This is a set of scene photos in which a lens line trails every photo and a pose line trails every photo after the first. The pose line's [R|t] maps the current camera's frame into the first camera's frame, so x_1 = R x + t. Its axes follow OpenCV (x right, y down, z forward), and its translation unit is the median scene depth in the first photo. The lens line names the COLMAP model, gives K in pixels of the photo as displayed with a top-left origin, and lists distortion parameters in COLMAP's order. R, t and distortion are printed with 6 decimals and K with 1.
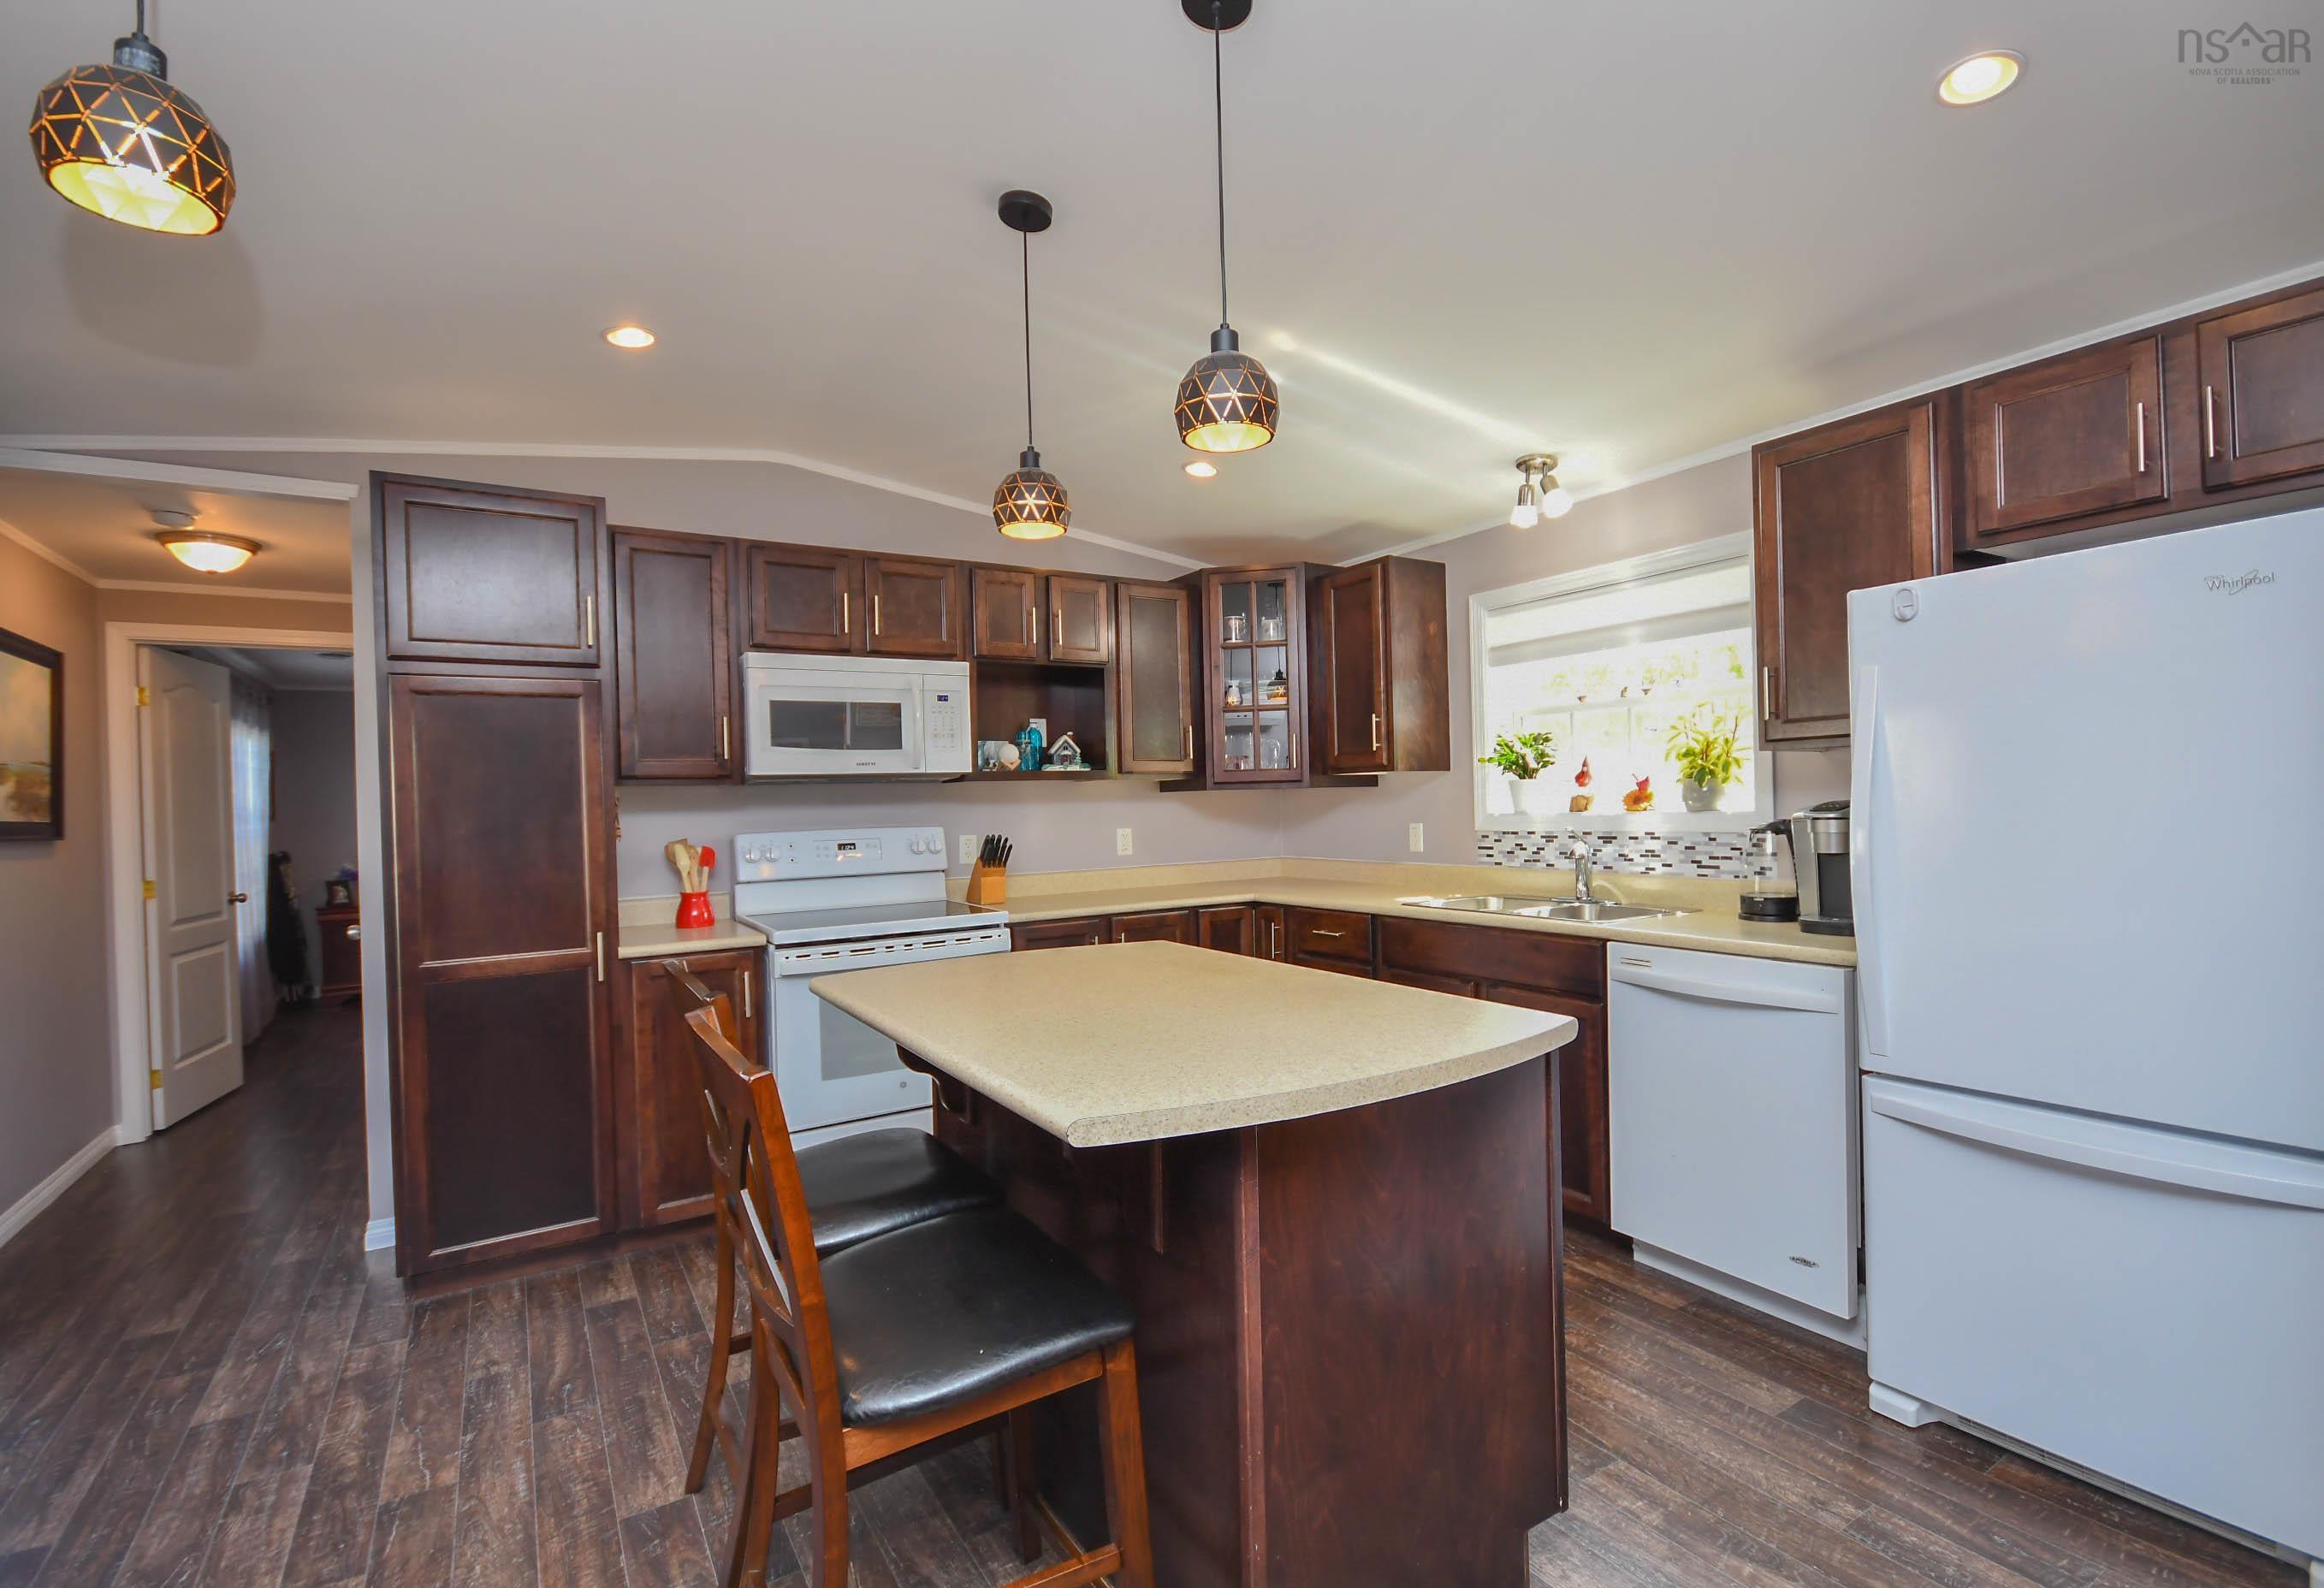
lens RADIAL K [[1060.9, 0, 1185.0], [0, 1060.9, 799.6], [0, 0, 1]] dist [-0.002928, -0.001085]
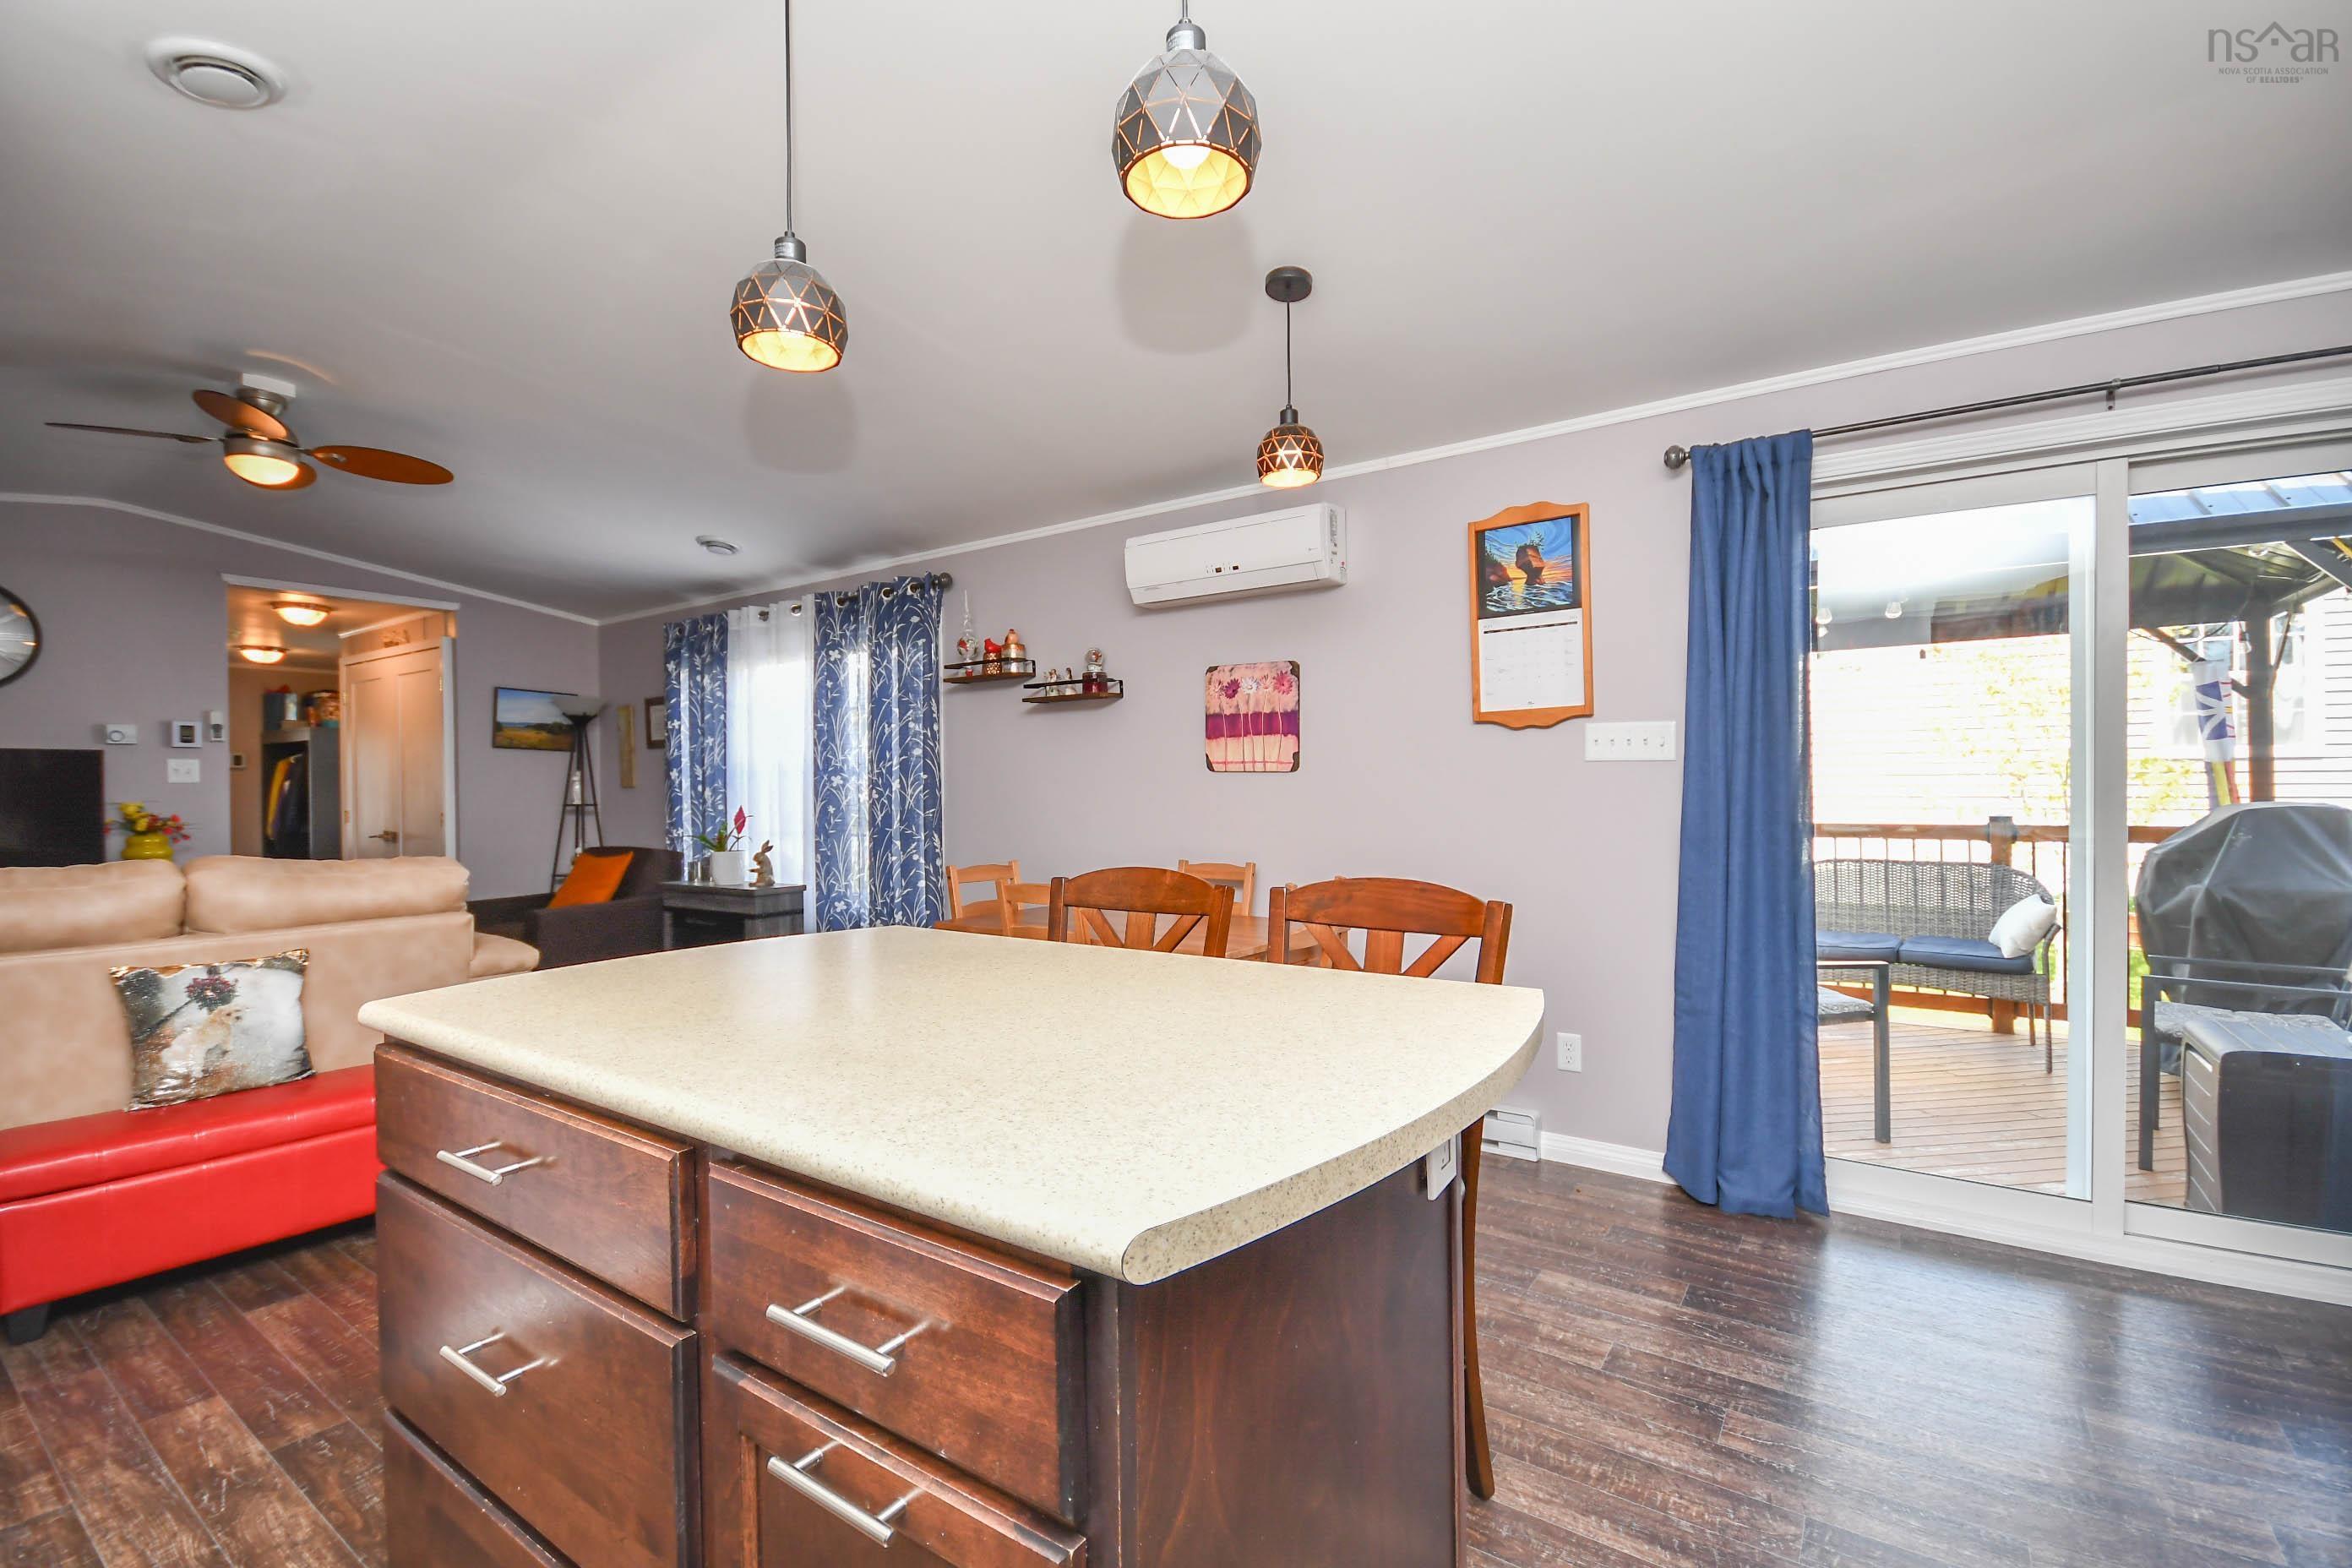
lens RADIAL K [[1039.7, 0, 1172.6], [0, 1039.7, 793.2], [0, 0, 1]] dist [-0.001091, -0.000558]
pose [[-0.925784, 0.036423, -0.376295, 0.042857], [0.032755, 0.999333, 0.016142, 0.025746], [0.376632, 0.002619, -0.926359, 0.958801]]
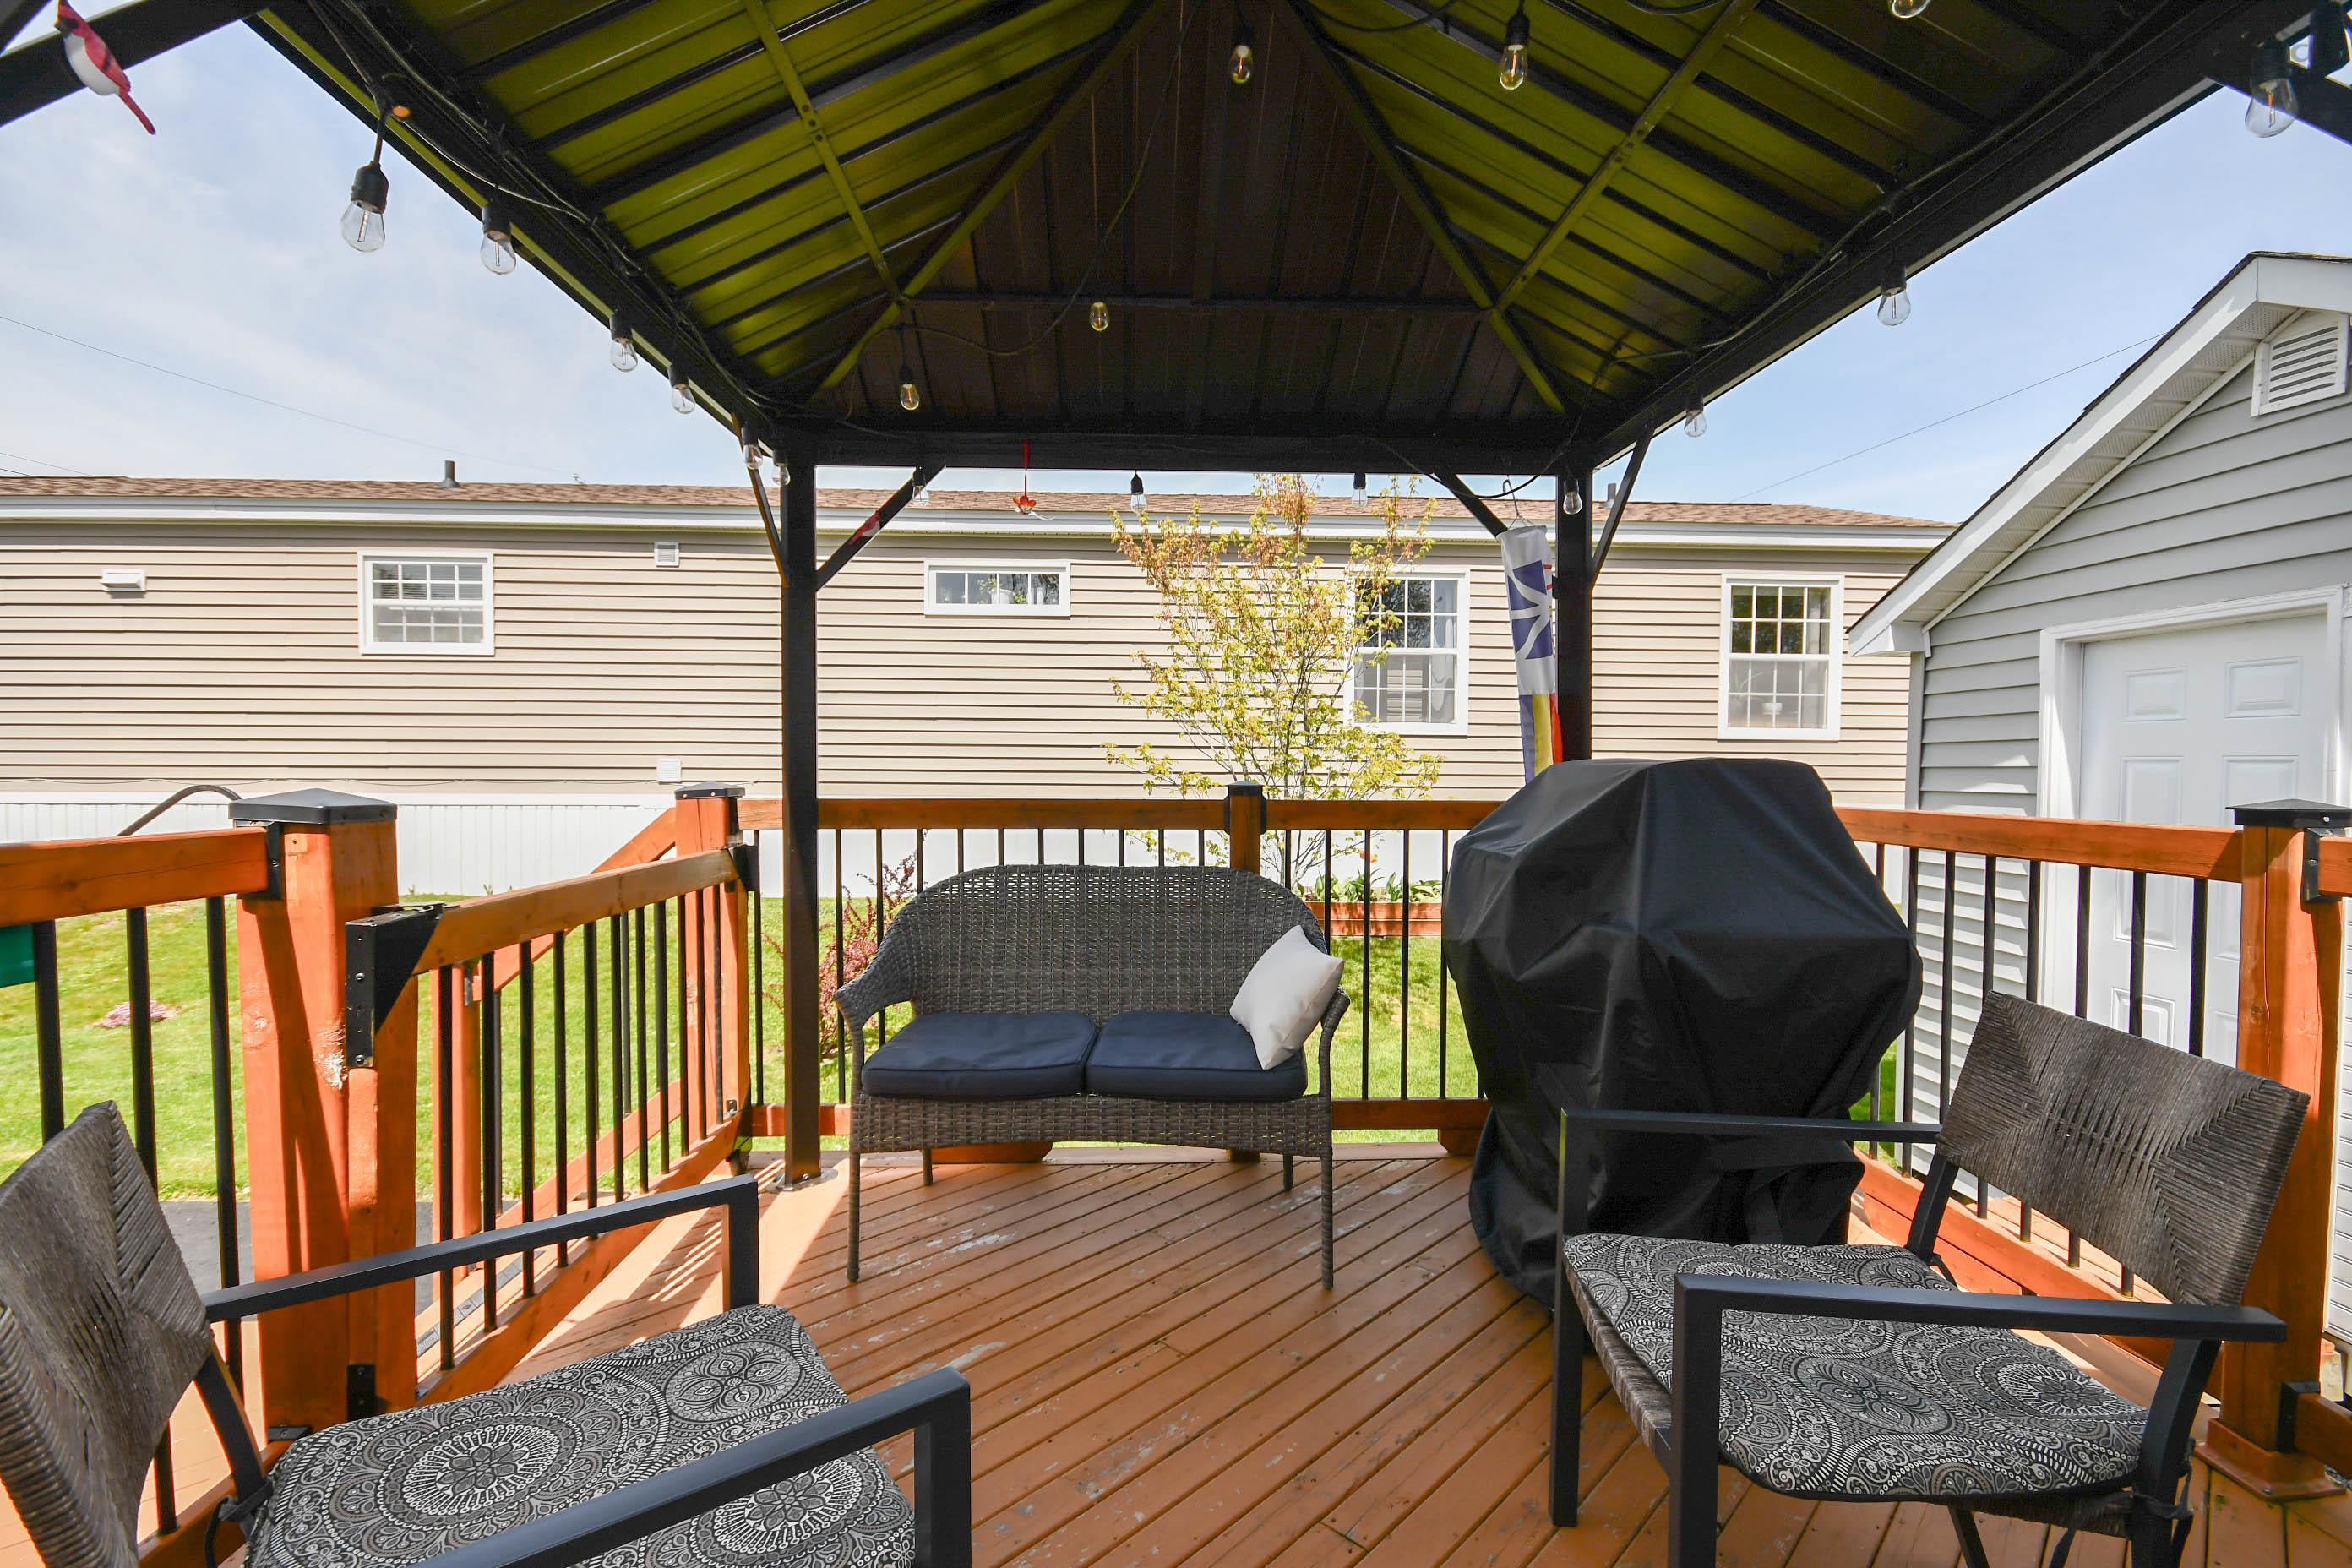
lens RADIAL K [[1066.9, 0, 1175.4], [0, 1066.9, 798.7], [0, 0, 1]] dist [-0.002222, -0.000802]
pose [[-0.508886, 0.046194, -0.859594, -0.803566], [0.006856, 0.998745, 0.049613, 0.086699], [0.860807, 0.019354, -0.508564, 0.441745]]
